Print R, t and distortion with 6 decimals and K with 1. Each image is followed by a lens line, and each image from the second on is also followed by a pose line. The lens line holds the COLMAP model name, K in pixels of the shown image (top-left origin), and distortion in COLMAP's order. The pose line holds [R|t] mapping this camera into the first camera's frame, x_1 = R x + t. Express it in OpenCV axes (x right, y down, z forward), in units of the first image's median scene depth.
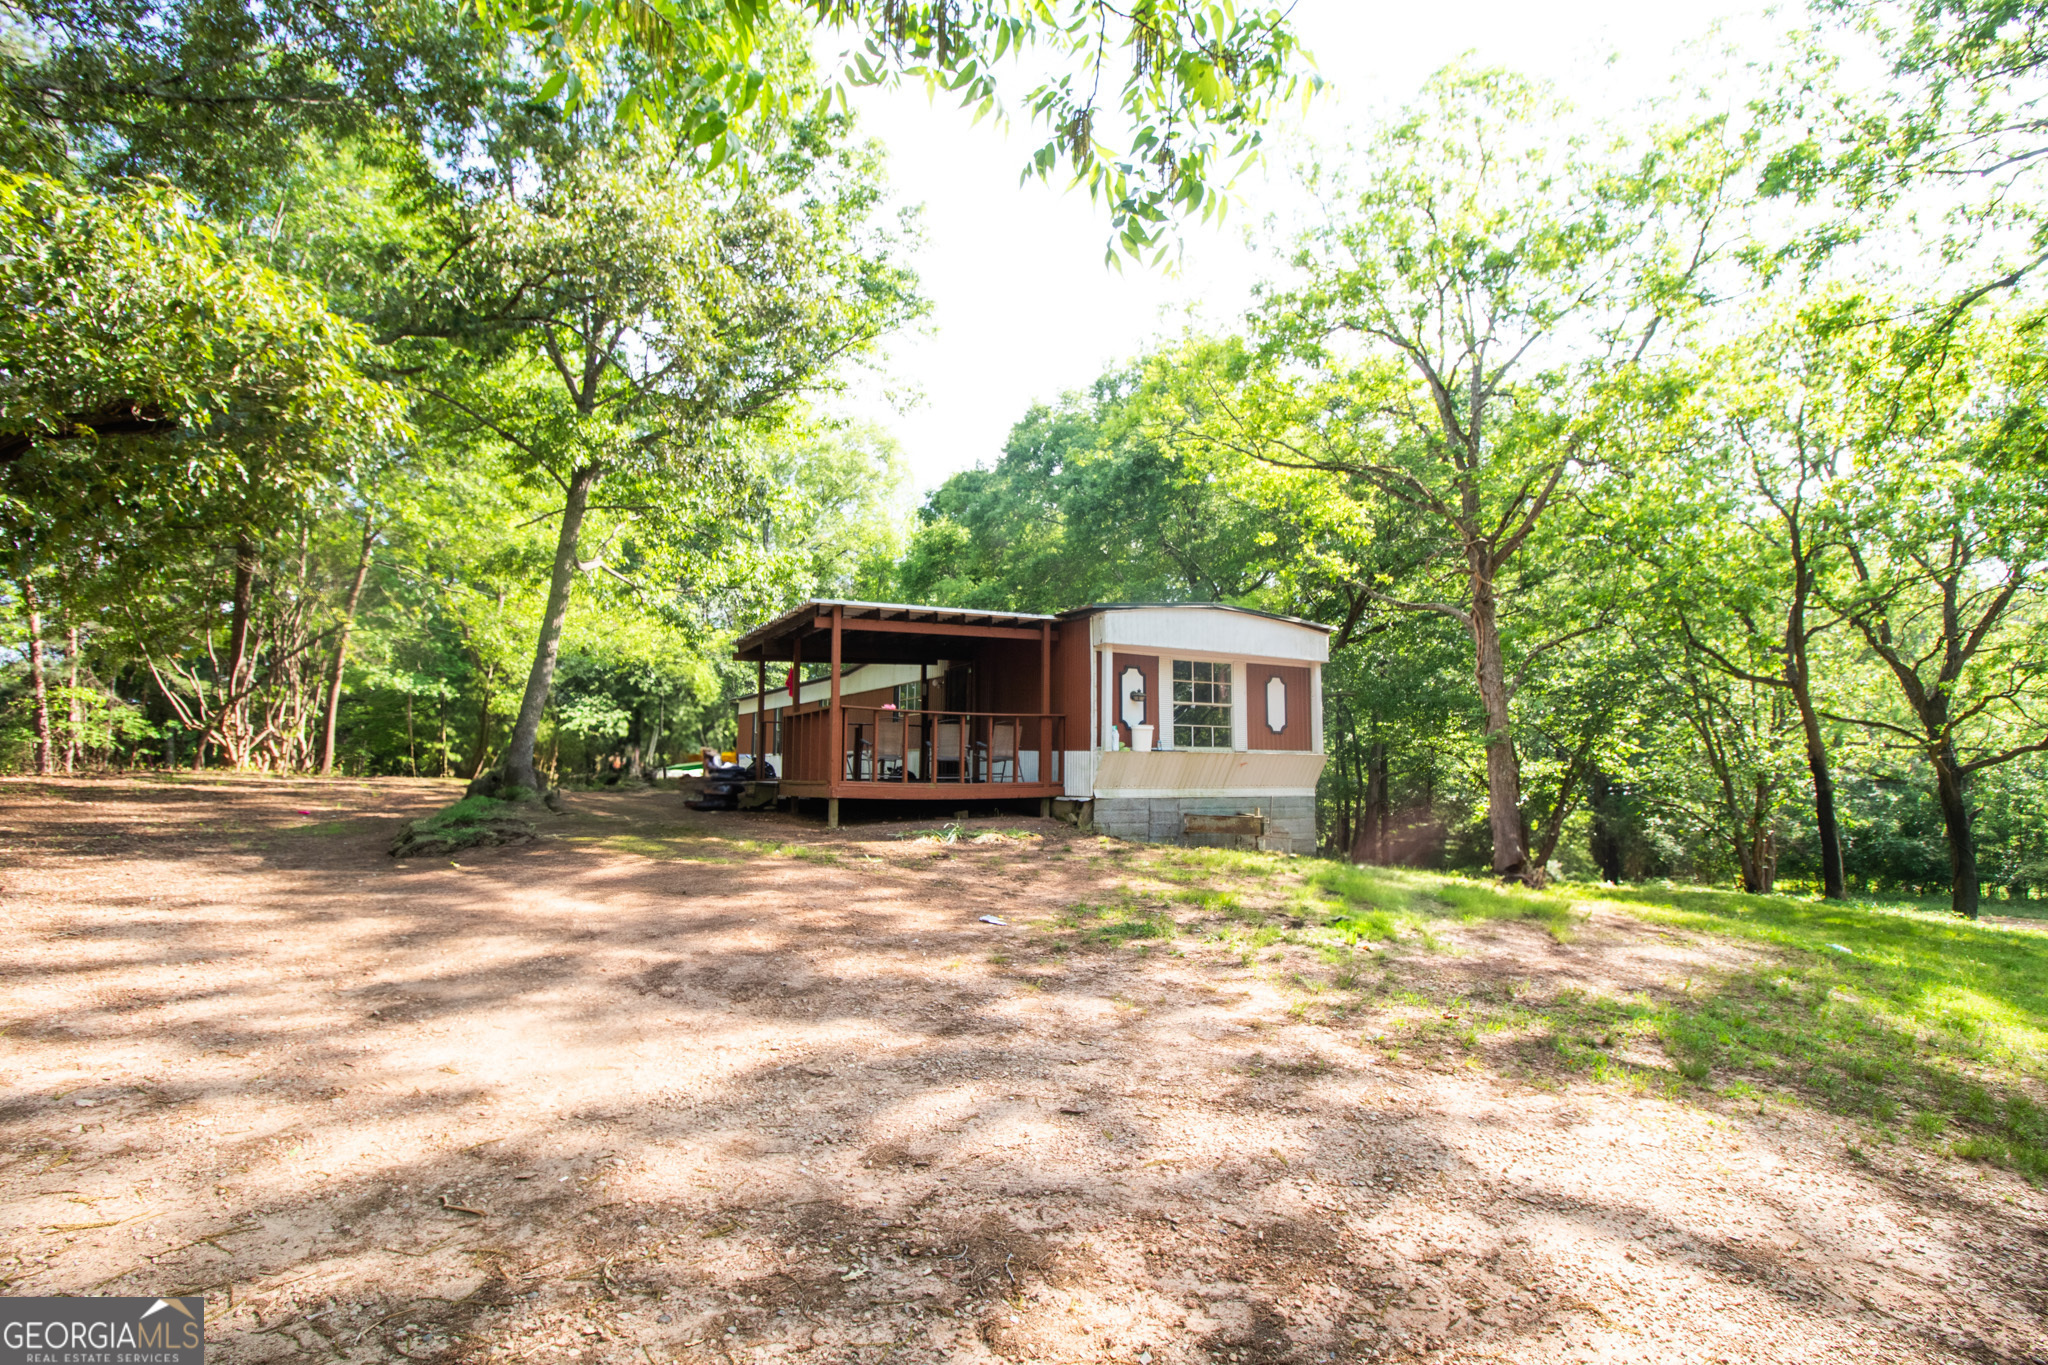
lens RADIAL K [[952.7, 0, 1024.5], [0, 952.7, 681.7], [0, 0, 1]] dist [-0.000561, -0.011504]
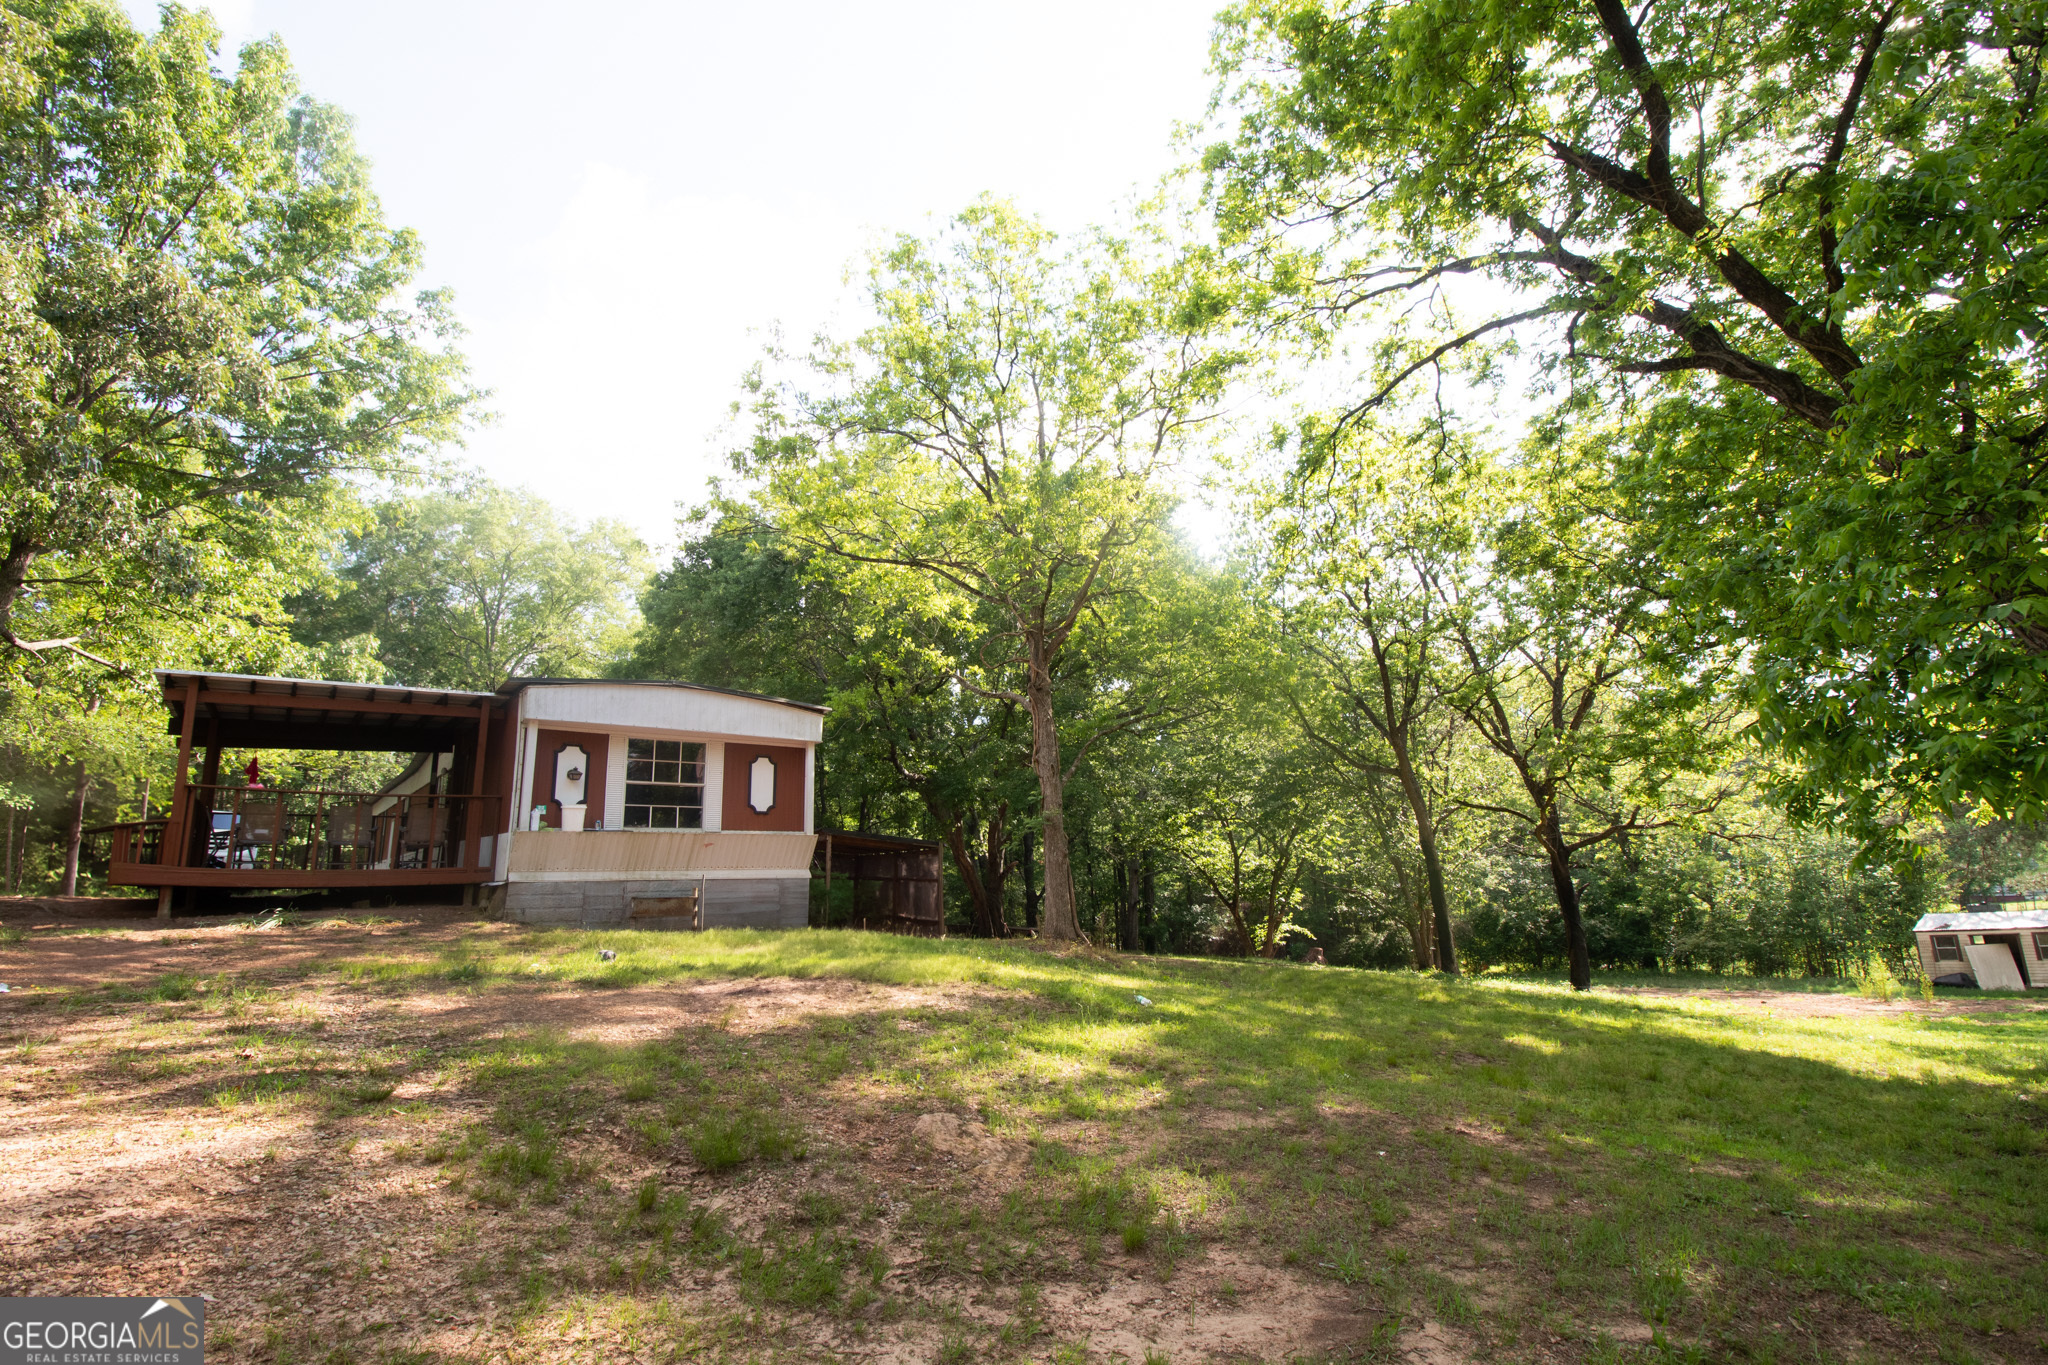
lens RADIAL K [[952.7, 0, 1023.9], [0, 952.7, 680.9], [0, 0, 1]] dist [-0.000561, -0.011504]
pose [[0.986224, 0.001327, 0.165407, 0.382459], [0.018650, 0.992699, -0.119165, 0.041455], [-0.164358, 0.120608, 0.979000, -0.032181]]
